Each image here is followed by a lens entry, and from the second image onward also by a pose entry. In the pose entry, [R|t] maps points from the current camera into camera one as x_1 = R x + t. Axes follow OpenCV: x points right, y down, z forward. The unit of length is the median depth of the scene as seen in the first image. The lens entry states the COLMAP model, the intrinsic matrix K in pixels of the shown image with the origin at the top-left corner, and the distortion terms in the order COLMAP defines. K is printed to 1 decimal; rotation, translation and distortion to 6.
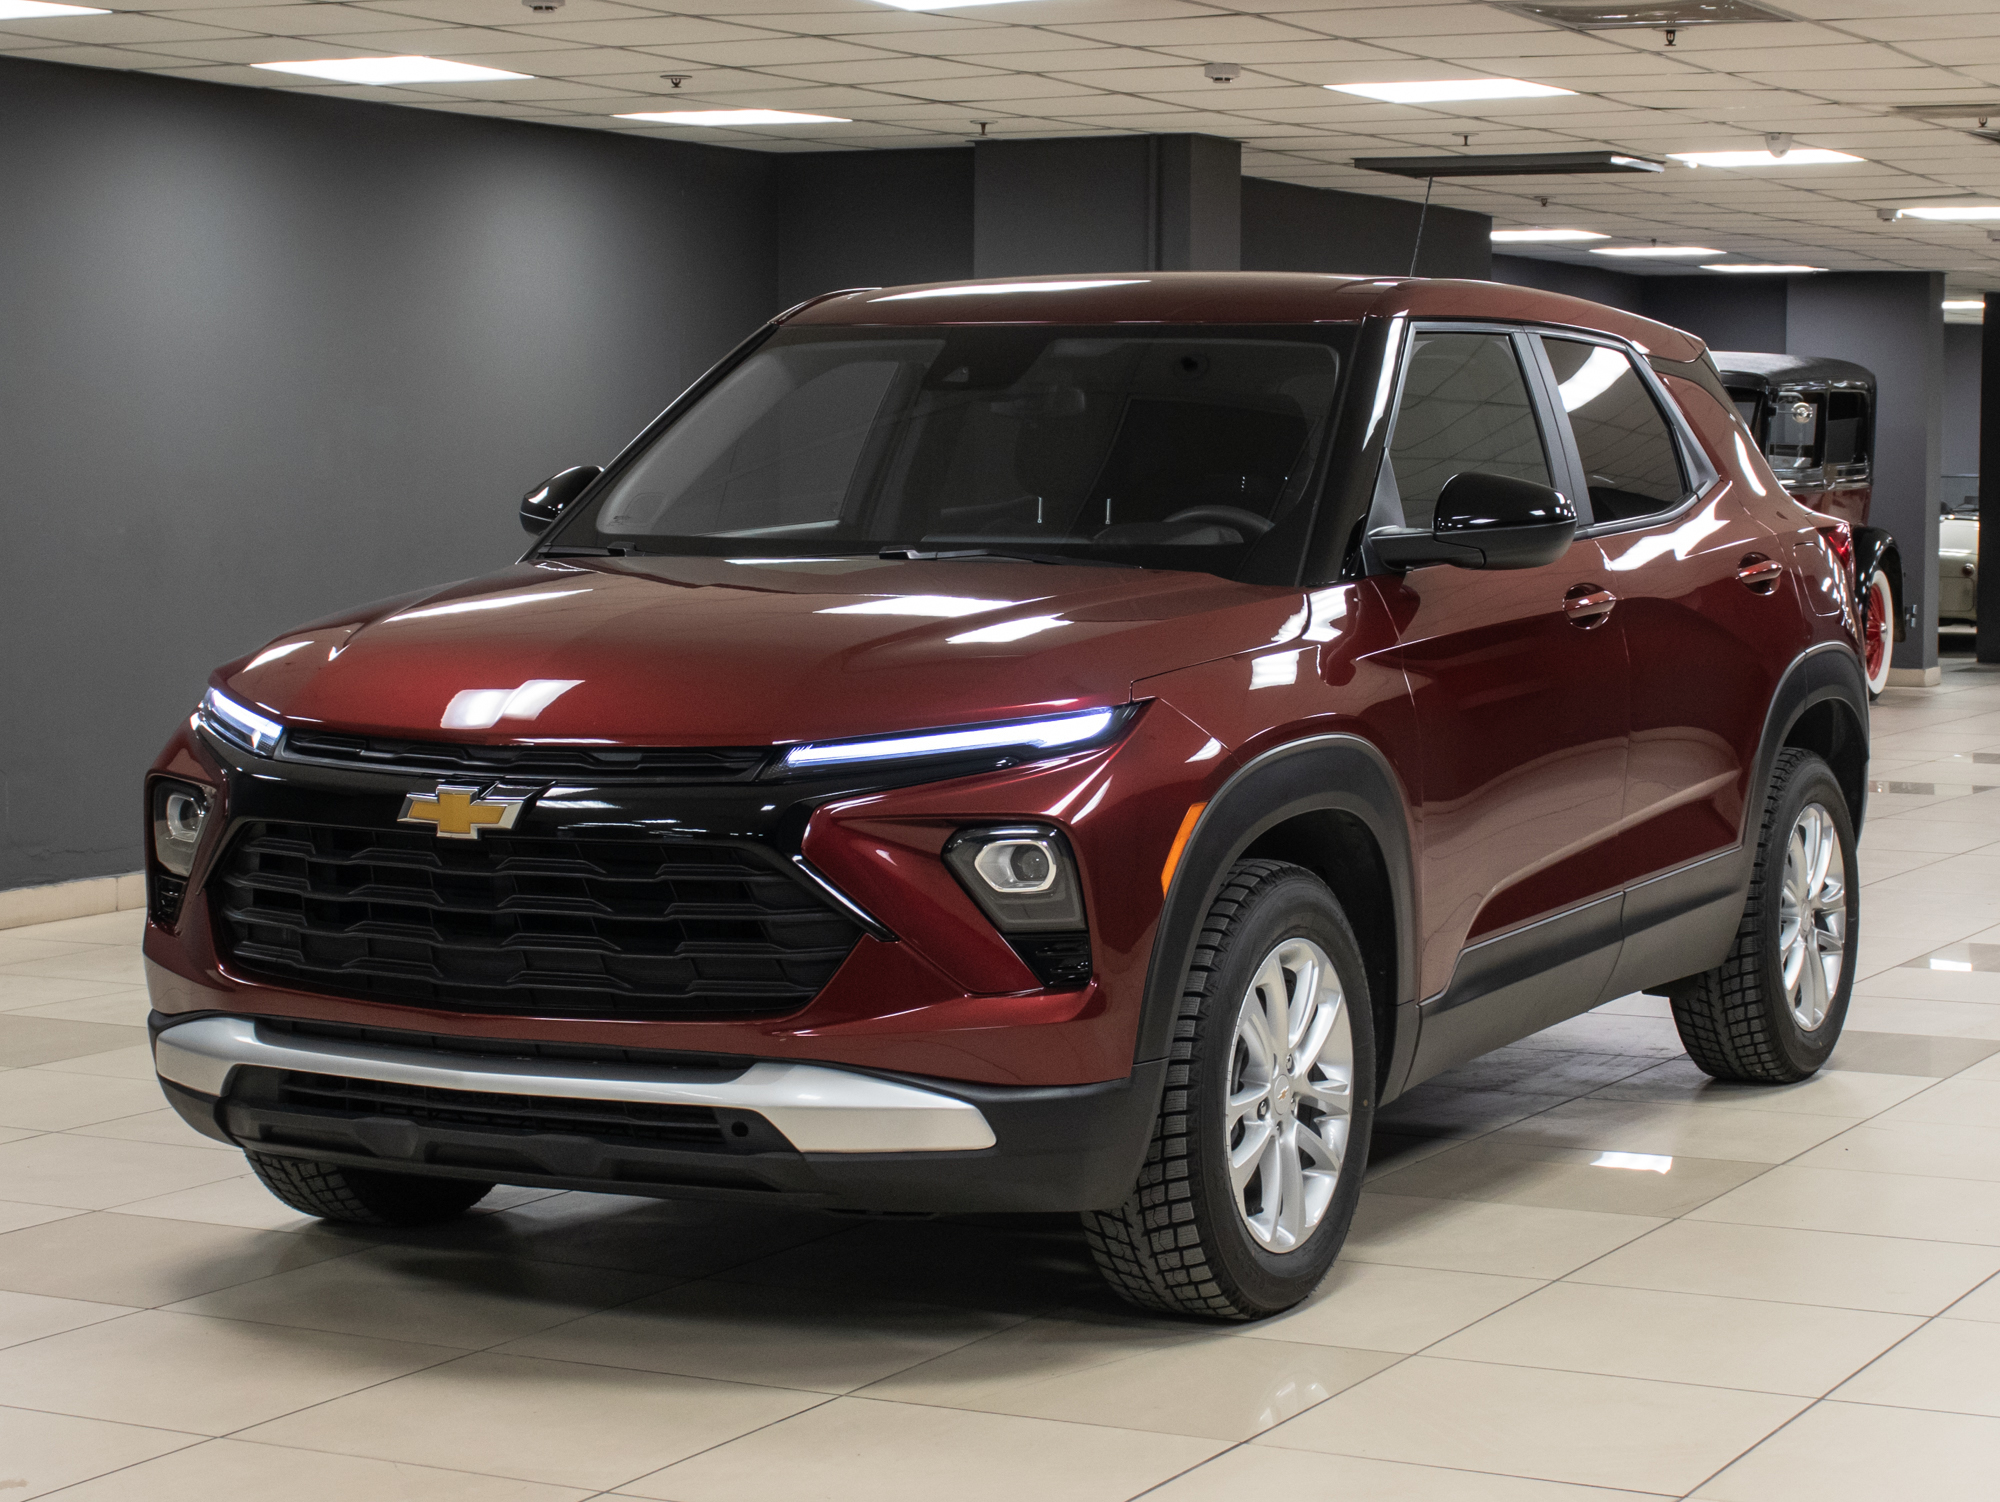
lens RADIAL K [[4442.9, 0, 1000.0], [0, 4442.9, 751.0], [0, 0, 1]] dist [-0.044045, -0.211154]
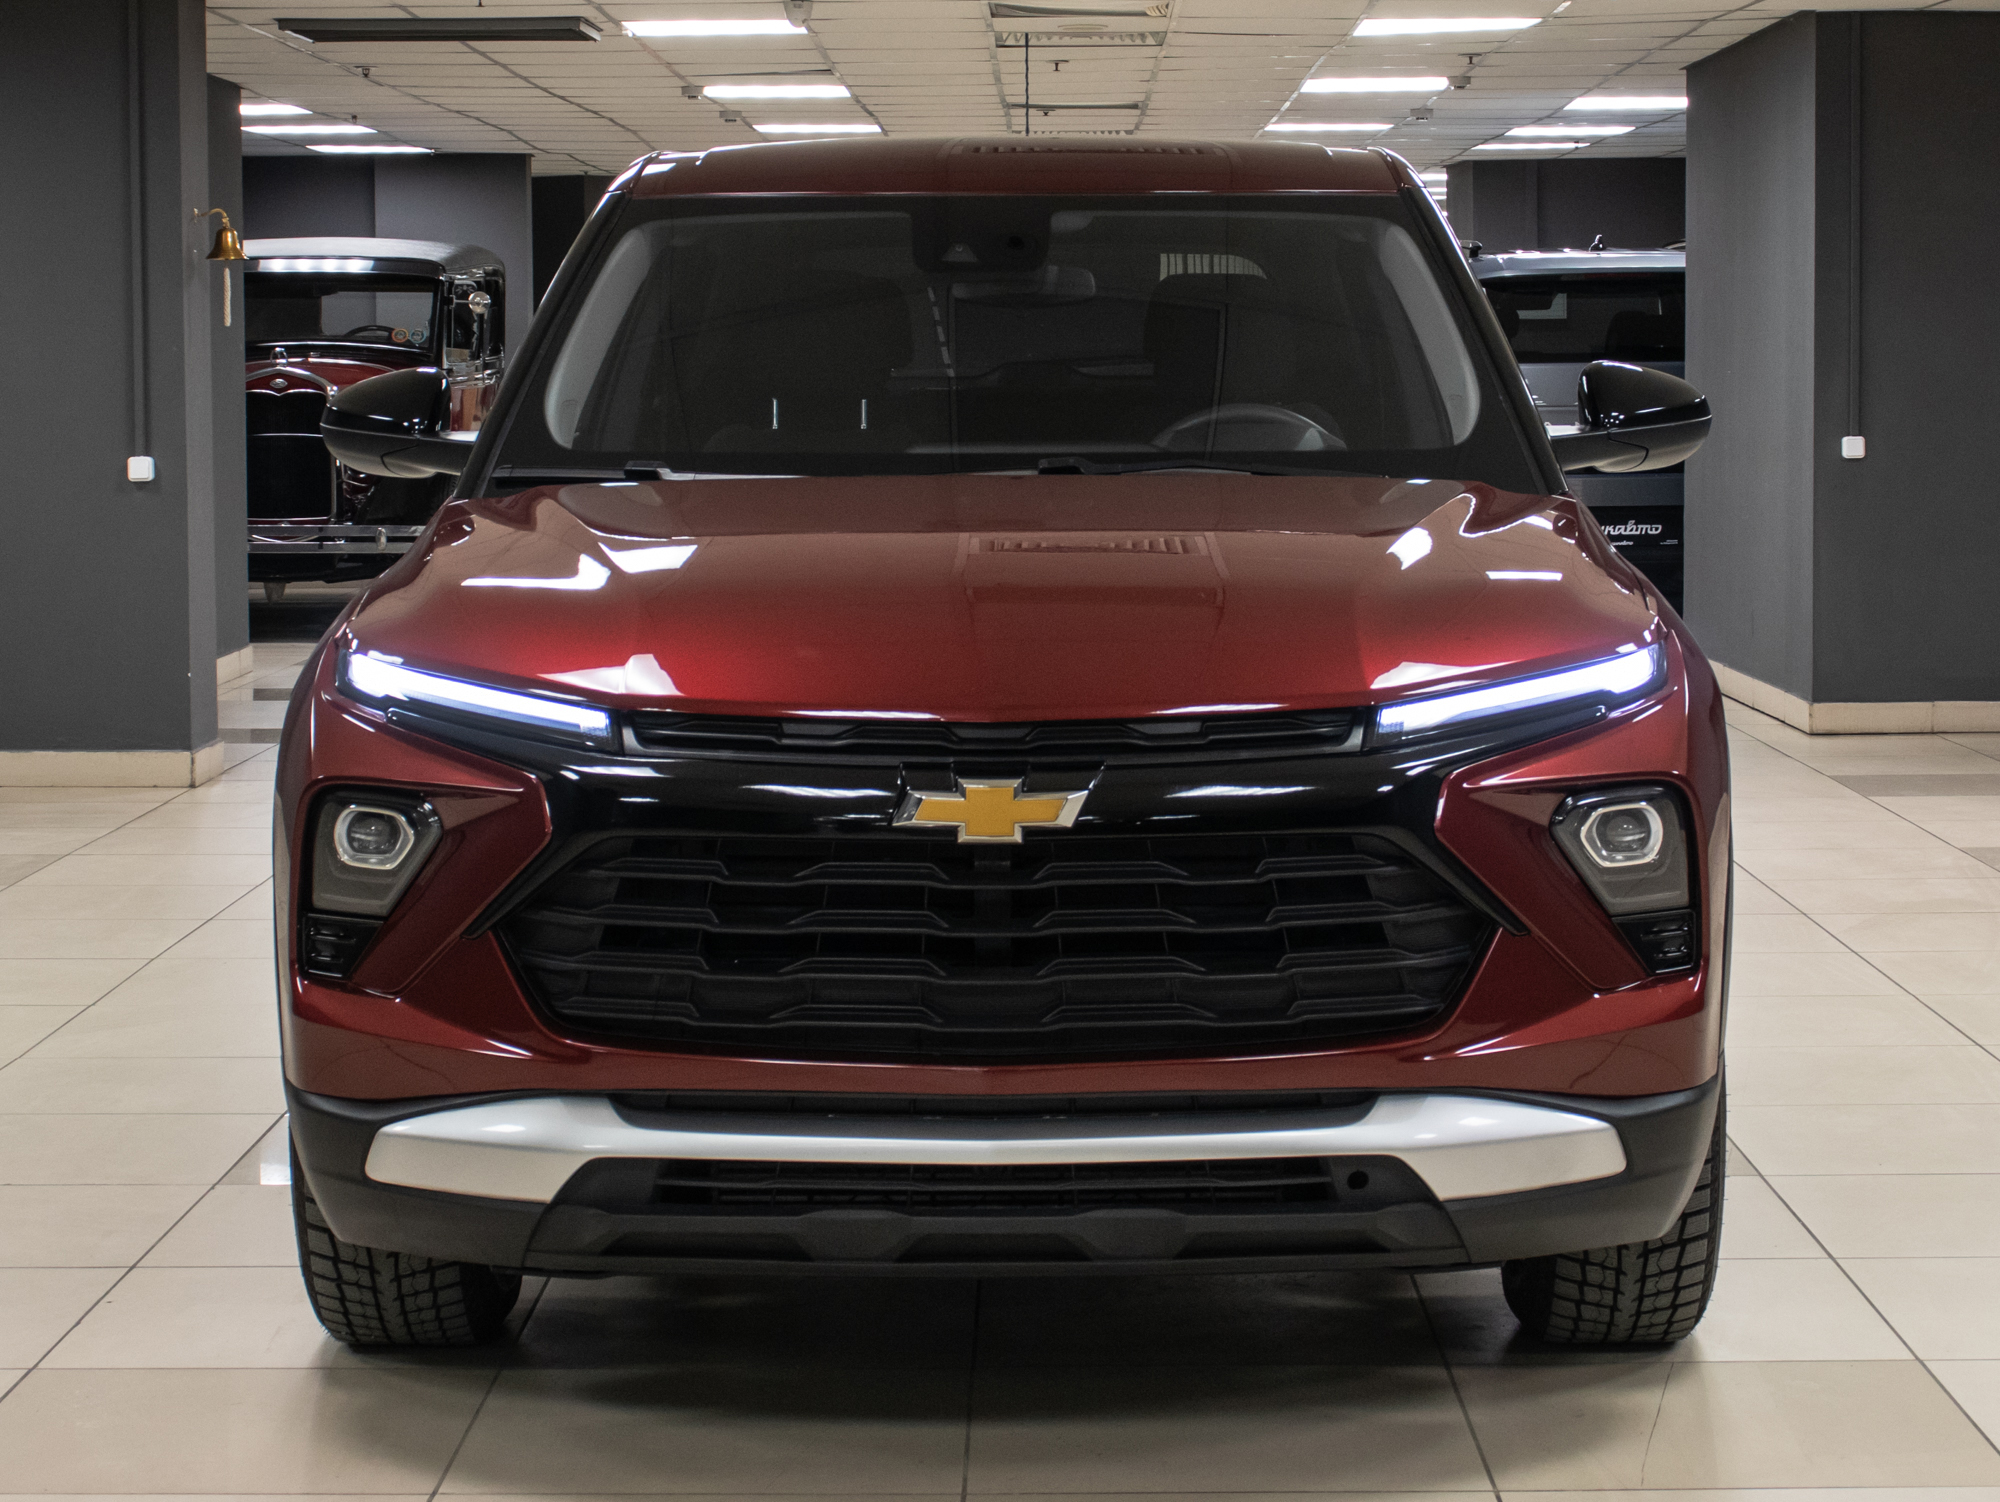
lens RADIAL K [[4442.9, 0, 1000.0], [0, 4442.9, 751.0], [0, 0, 1]] dist [-0.044045, -0.211154]
pose [[0.877516, -0.051726, 0.476749, -0.492259], [0.040472, 0.998607, 0.033852, -0.022786], [-0.477836, -0.010410, 0.878387, 0.316779]]
